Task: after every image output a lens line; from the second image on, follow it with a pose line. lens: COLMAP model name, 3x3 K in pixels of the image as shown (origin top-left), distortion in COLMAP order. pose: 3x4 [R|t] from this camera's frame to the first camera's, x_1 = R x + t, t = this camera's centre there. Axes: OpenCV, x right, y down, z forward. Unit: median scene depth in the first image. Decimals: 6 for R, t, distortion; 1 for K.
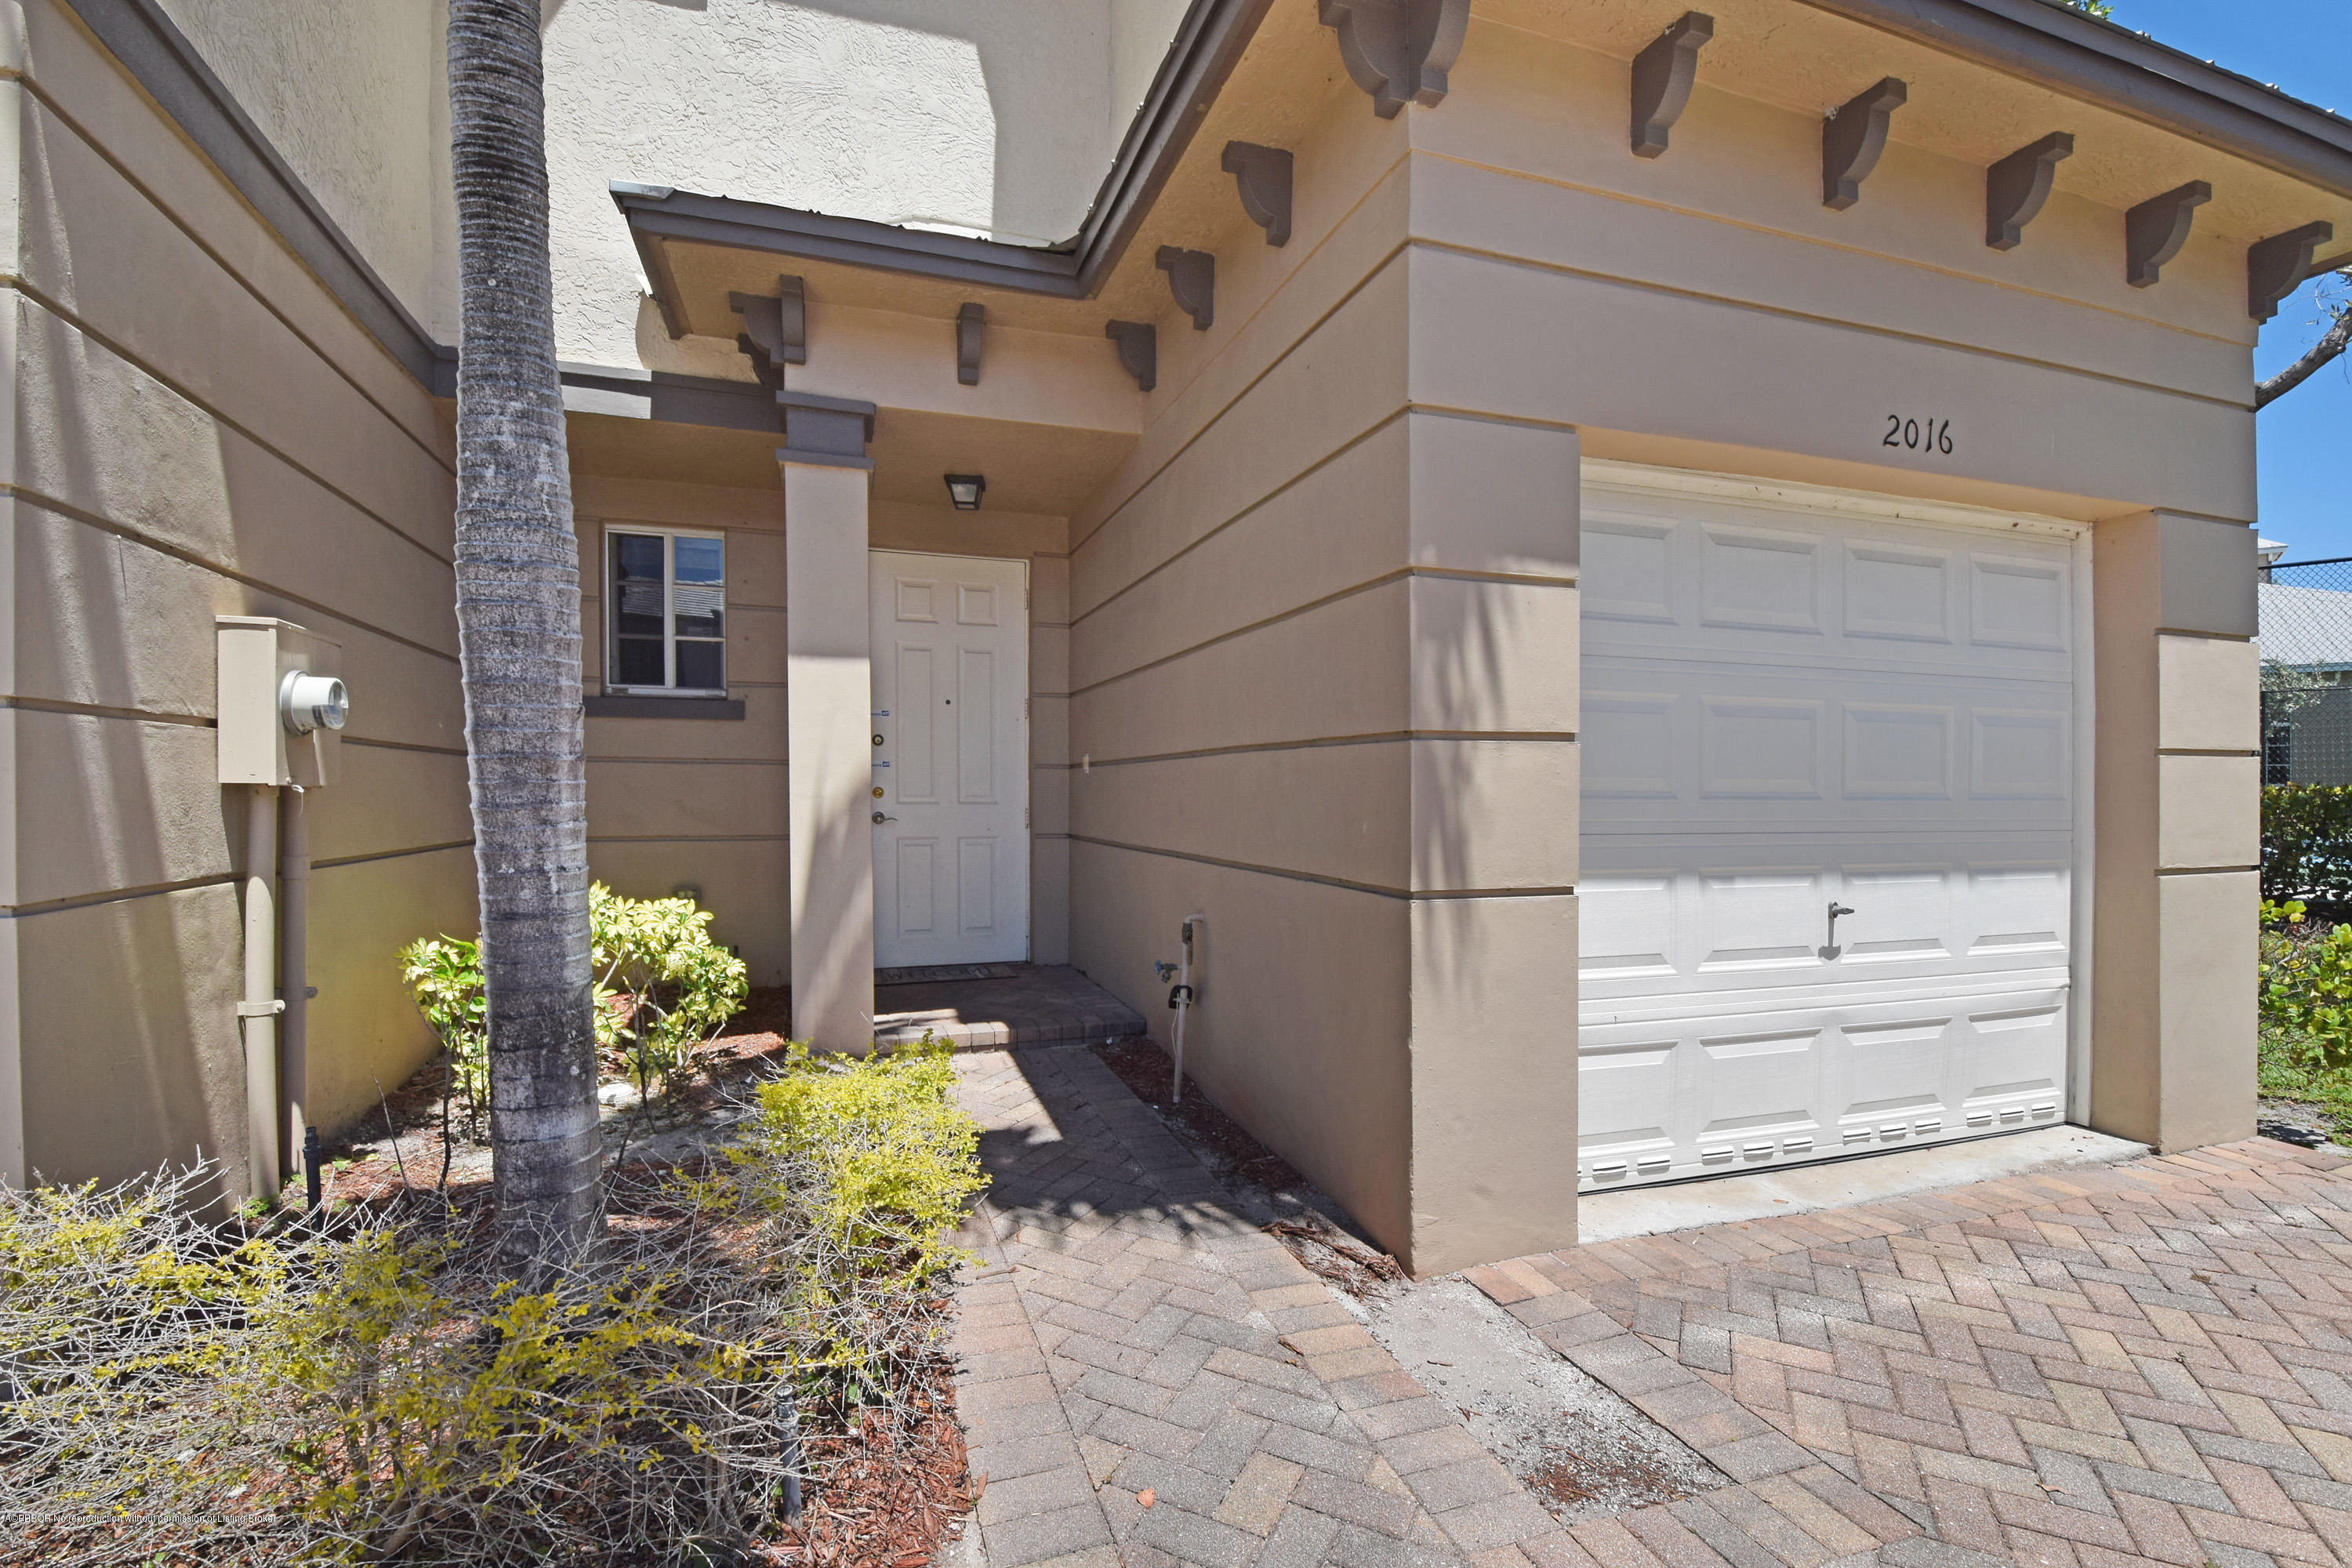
lens RADIAL K [[1083.1, 0, 1176.0], [0, 1083.1, 784.0], [0, 0, 1]] dist [0.018421, -0.000060]
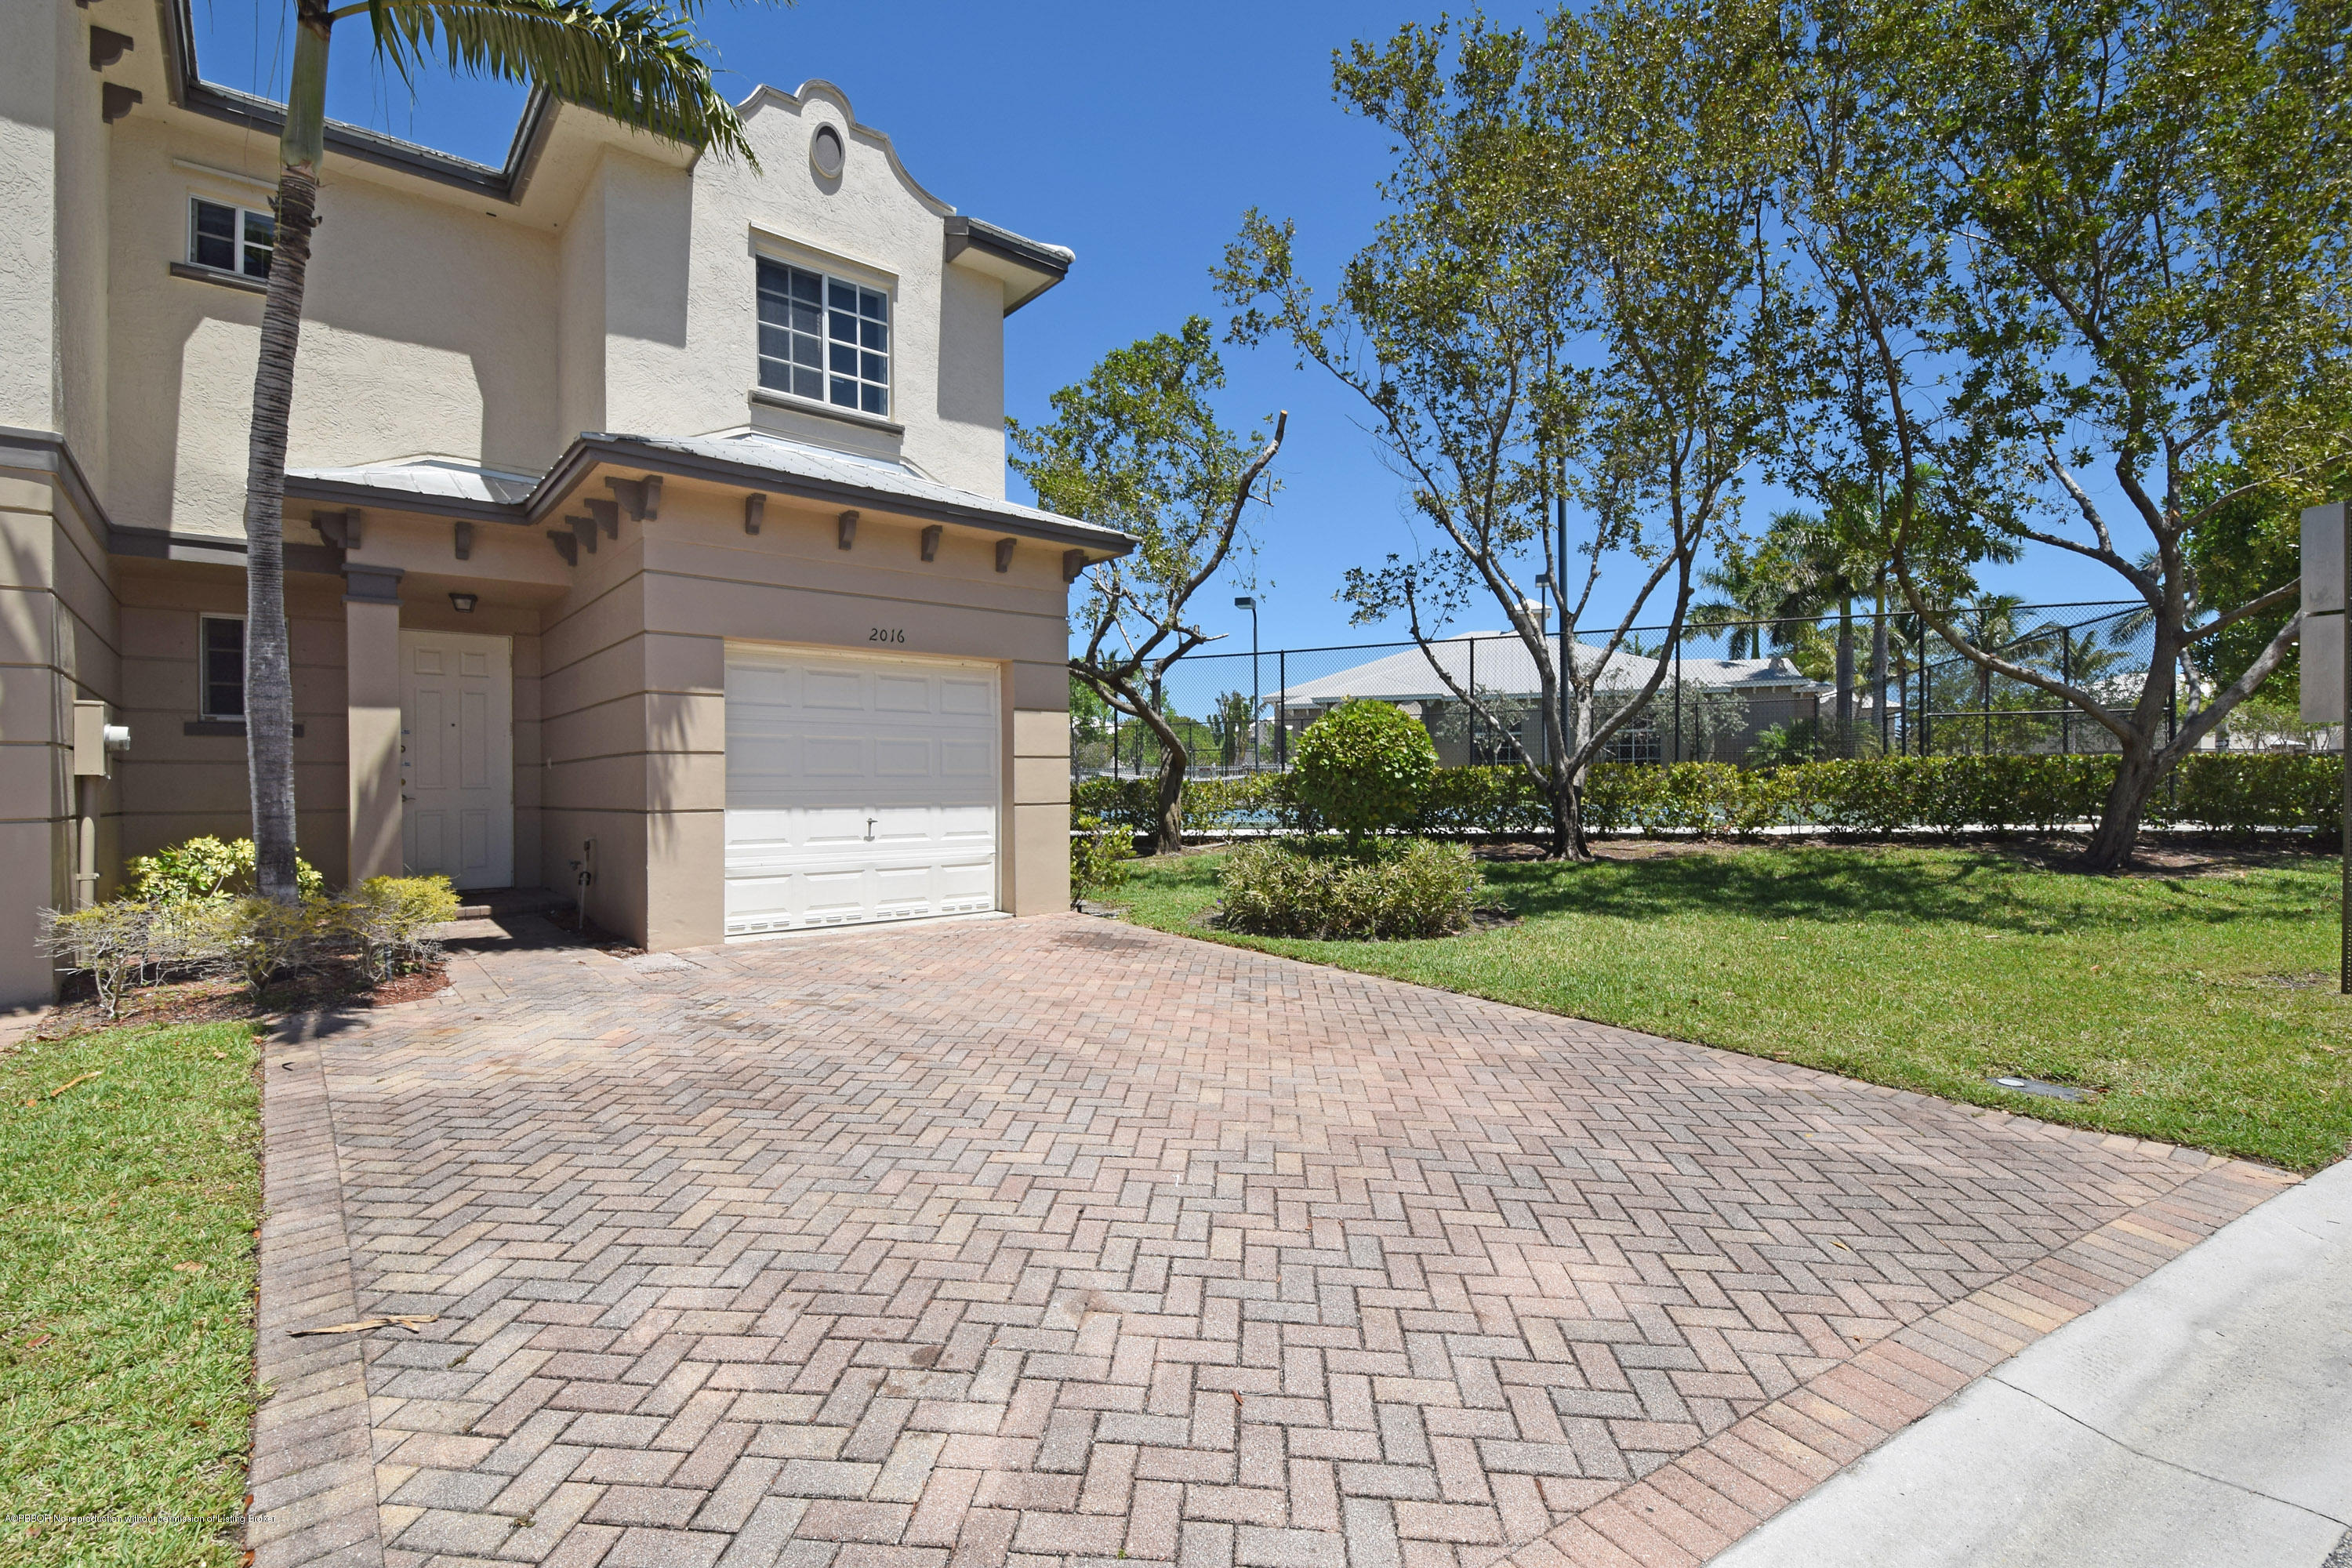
lens RADIAL K [[1039.7, 0, 1159.1], [0, 1039.7, 774.3], [0, 0, 1]] dist [0.022418, -0.028219]
pose [[0.932084, -0.007541, 0.362163, 0.358930], [0.008663, 0.999961, -0.001475, 0.017411], [-0.362138, 0.004512, 0.932114, -1.452376]]
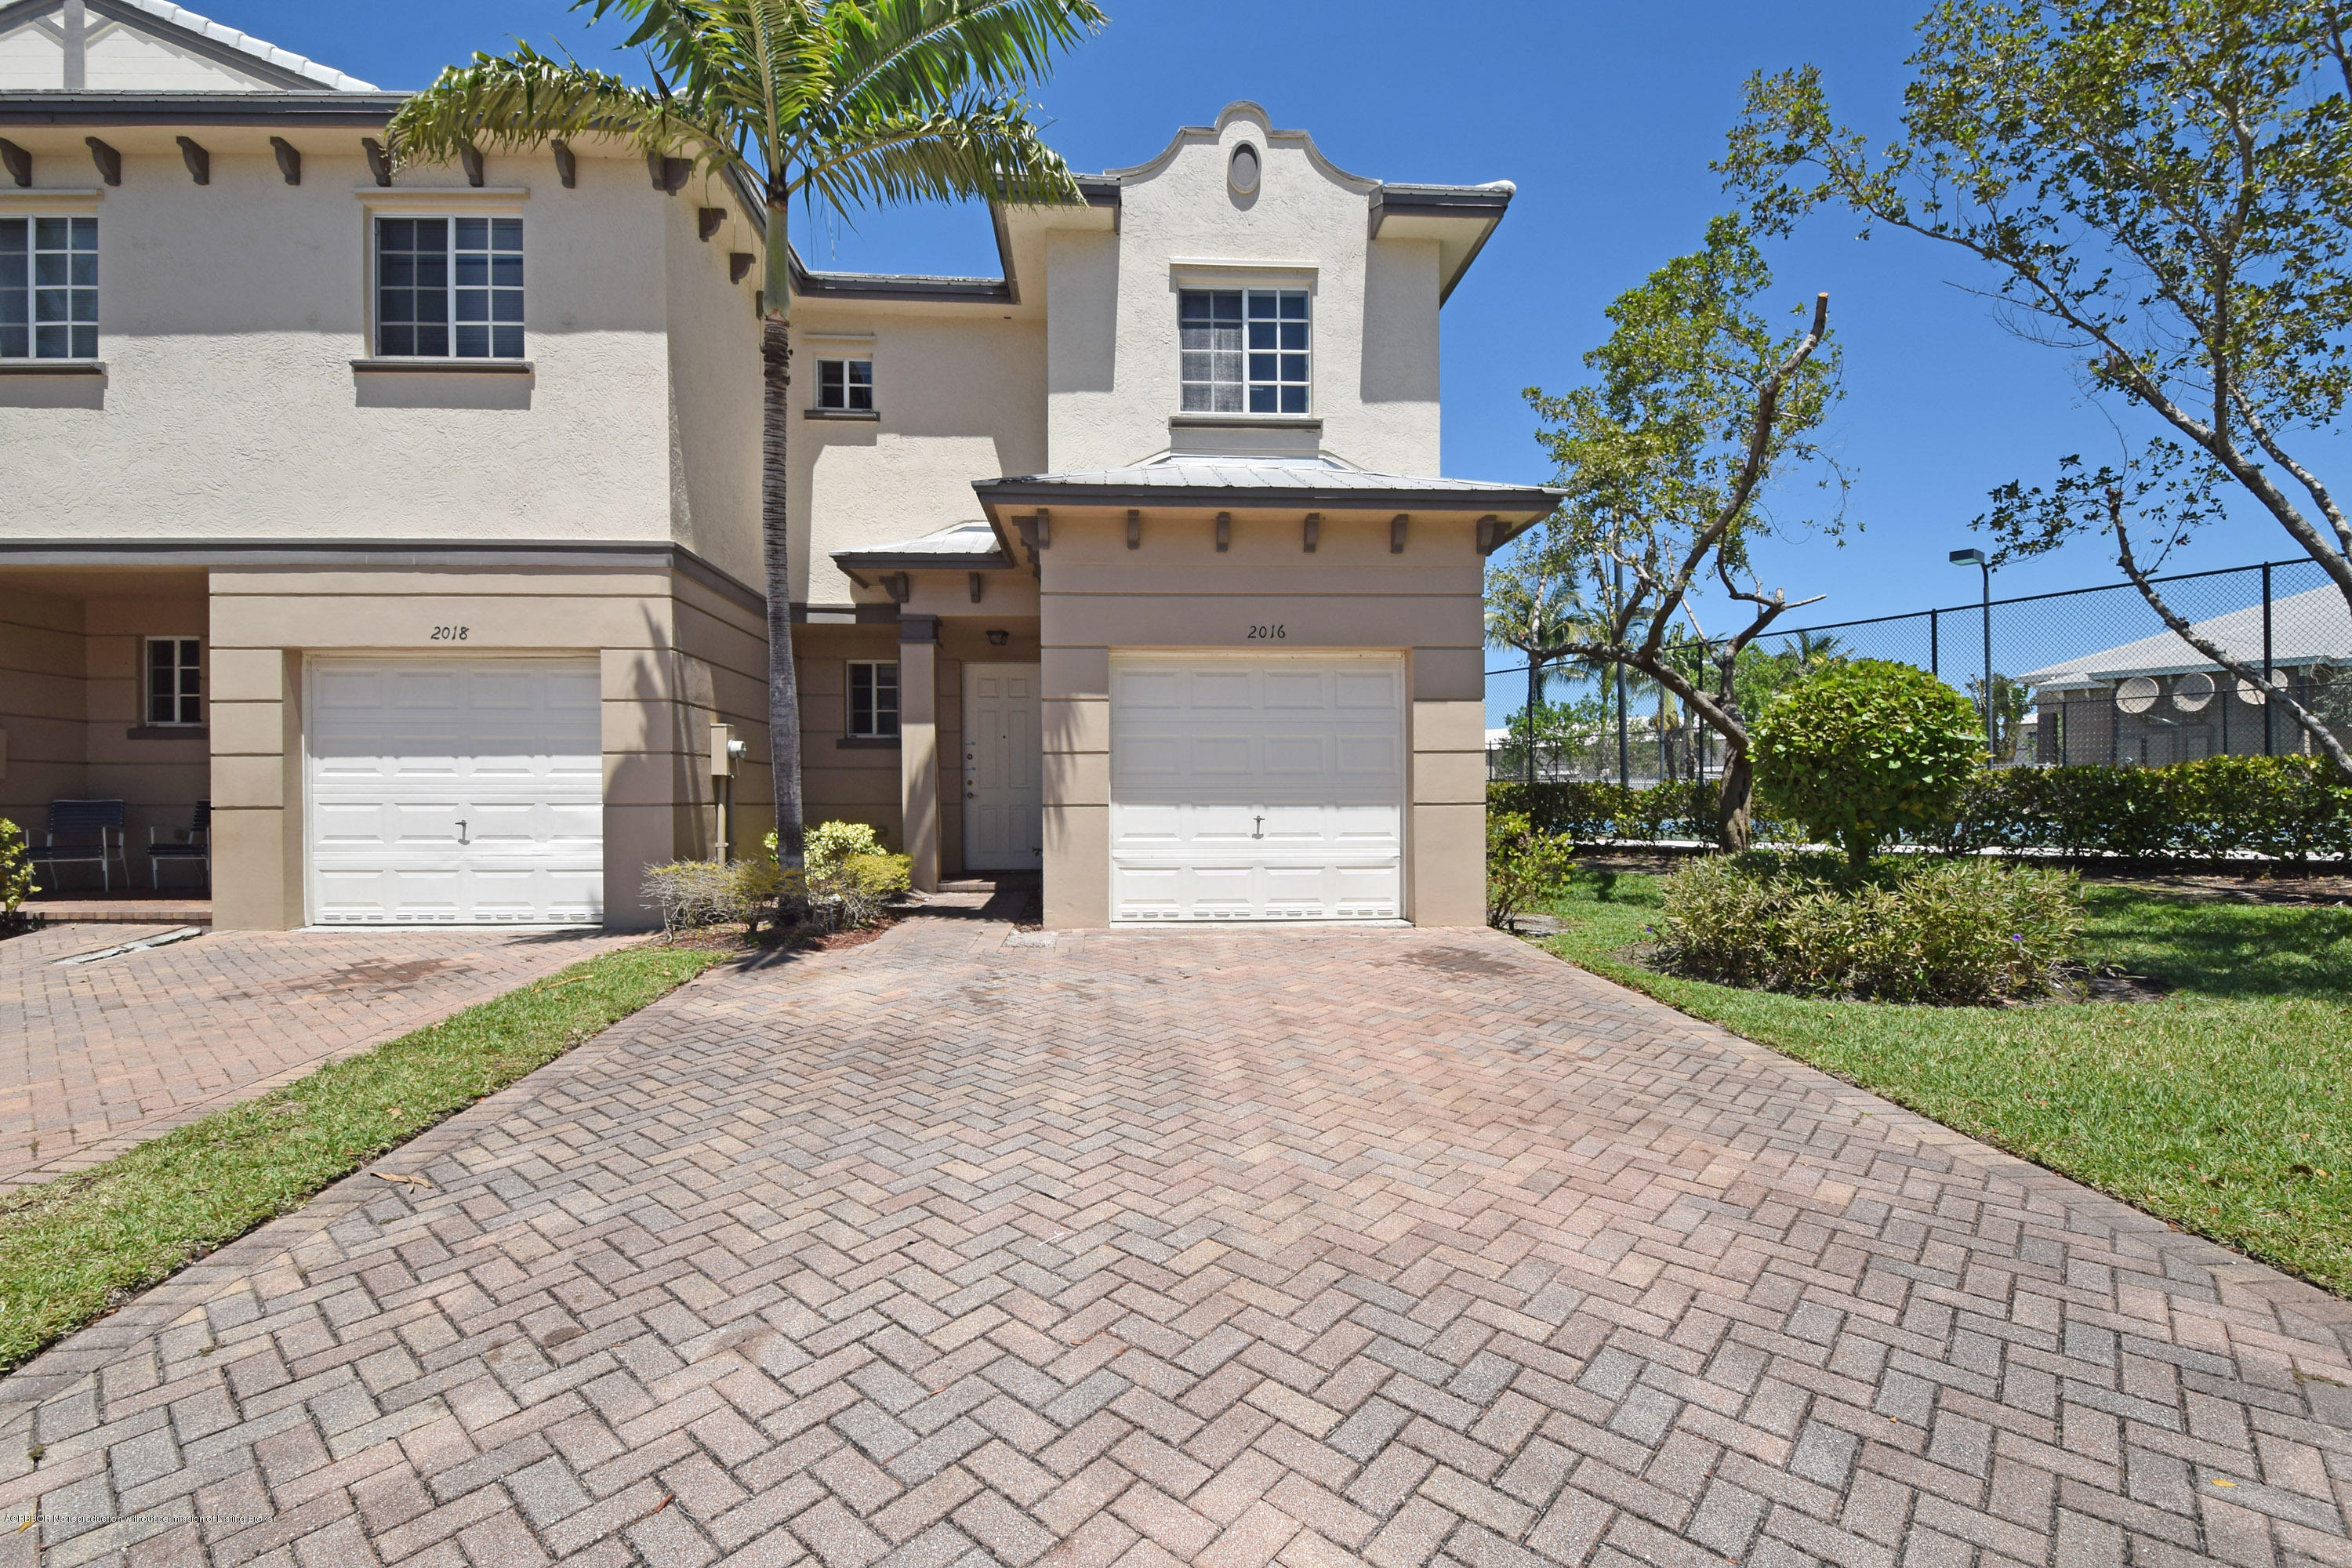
lens RADIAL K [[1015.7, 0, 1171.5], [0, 1015.7, 775.8], [0, 0, 1]] dist [0.019778, -0.025332]
pose [[0.966057, -0.013399, -0.257980, 1.013622], [0.010104, 0.999850, -0.014092, 0.047611], [0.258130, 0.011007, 0.966048, -1.295740]]
